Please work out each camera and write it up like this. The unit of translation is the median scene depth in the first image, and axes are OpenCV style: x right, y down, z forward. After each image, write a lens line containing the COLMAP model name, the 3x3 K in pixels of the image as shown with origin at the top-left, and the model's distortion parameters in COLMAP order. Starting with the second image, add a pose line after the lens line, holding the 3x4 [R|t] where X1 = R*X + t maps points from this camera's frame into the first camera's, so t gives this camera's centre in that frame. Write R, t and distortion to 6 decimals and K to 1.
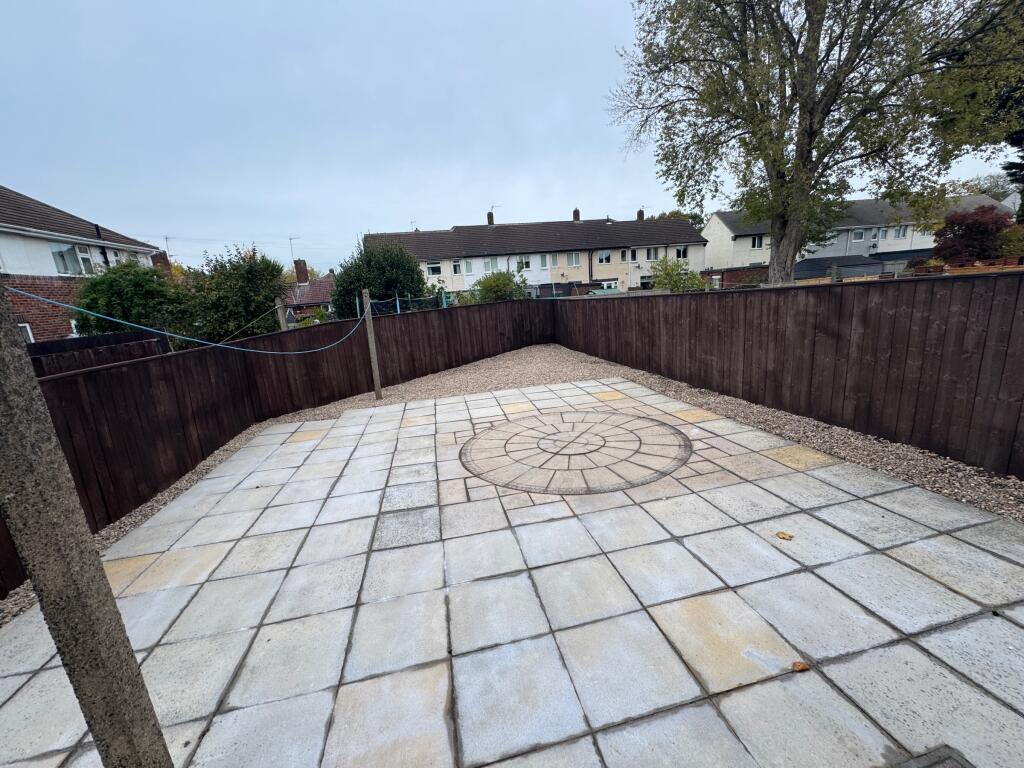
lens RADIAL K [[409.1, 0, 513.1], [0, 409.1, 381.9], [0, 0, 1]] dist [-0.003240, 0.000040]
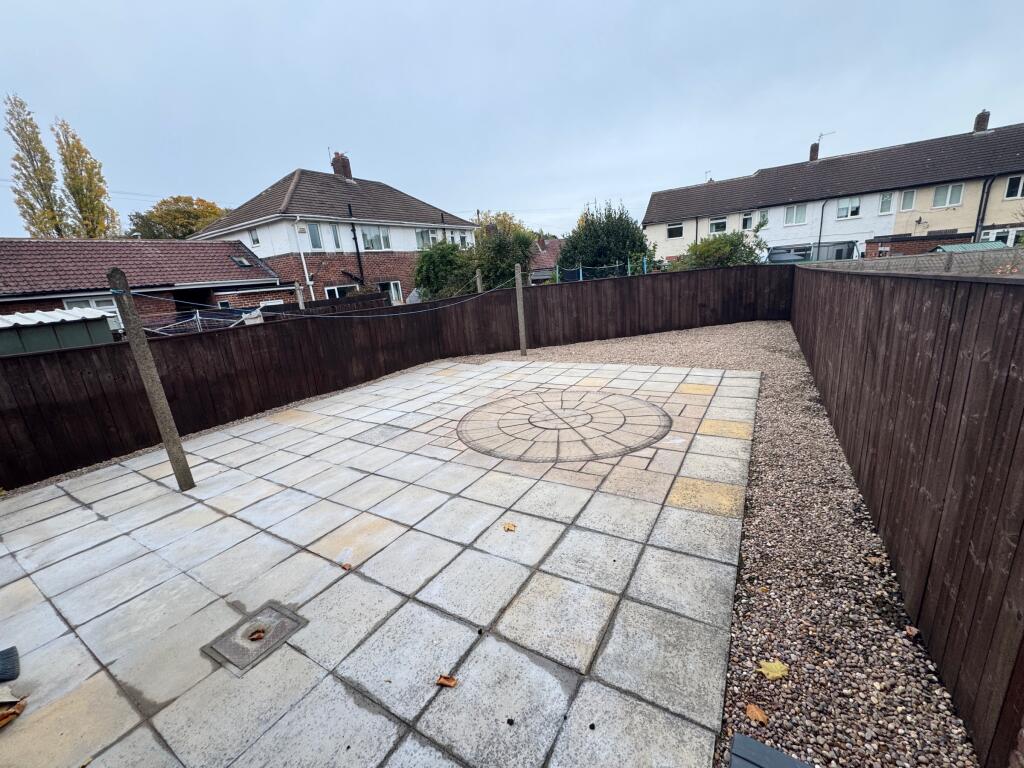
lens RADIAL K [[409.1, 0, 513.1], [0, 409.1, 381.9], [0, 0, 1]] dist [-0.003240, 0.000040]
pose [[0.733310, 0.187087, -0.653647, 0.708431], [-0.118652, 0.981857, 0.147915, -0.087404], [0.669461, -0.030911, 0.742204, 0.117098]]
